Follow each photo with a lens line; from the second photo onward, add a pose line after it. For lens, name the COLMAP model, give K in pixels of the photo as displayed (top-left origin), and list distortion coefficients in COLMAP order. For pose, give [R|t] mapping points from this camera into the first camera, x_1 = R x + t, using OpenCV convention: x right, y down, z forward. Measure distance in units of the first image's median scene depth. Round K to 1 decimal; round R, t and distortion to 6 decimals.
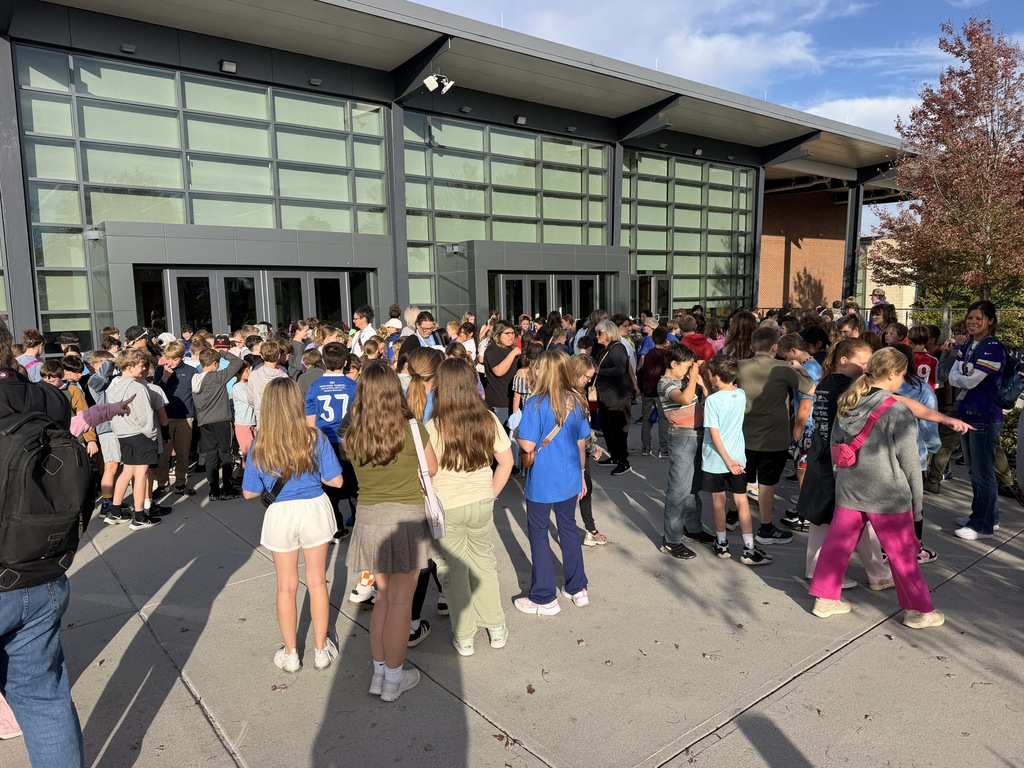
lens RADIAL K [[815.4, 0, 510.5], [0, 815.4, 386.3], [0, 0, 1]] dist [0.005235, -0.048420]
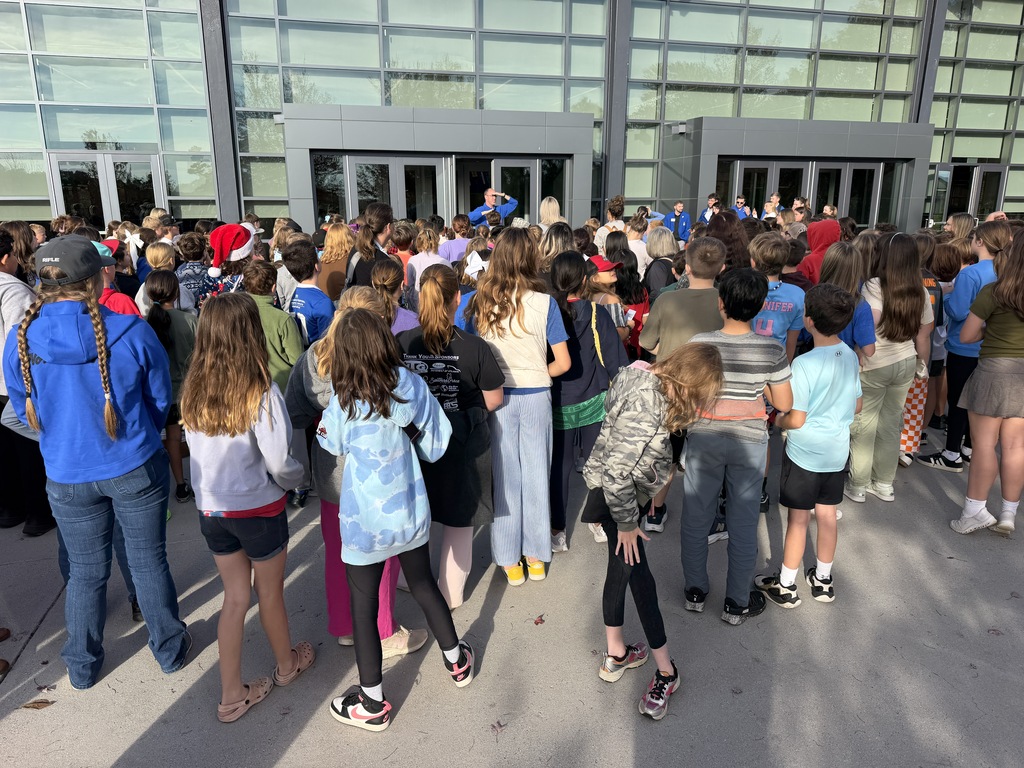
lens RADIAL K [[815.4, 0, 511.6], [0, 815.4, 388.5], [0, 0, 1]] dist [0.005235, -0.048420]
pose [[0.899527, 0.118545, -0.420475, 0.136895], [-0.060961, 0.987124, 0.147887, -0.020125], [0.432592, -0.107396, 0.895171, 0.147803]]
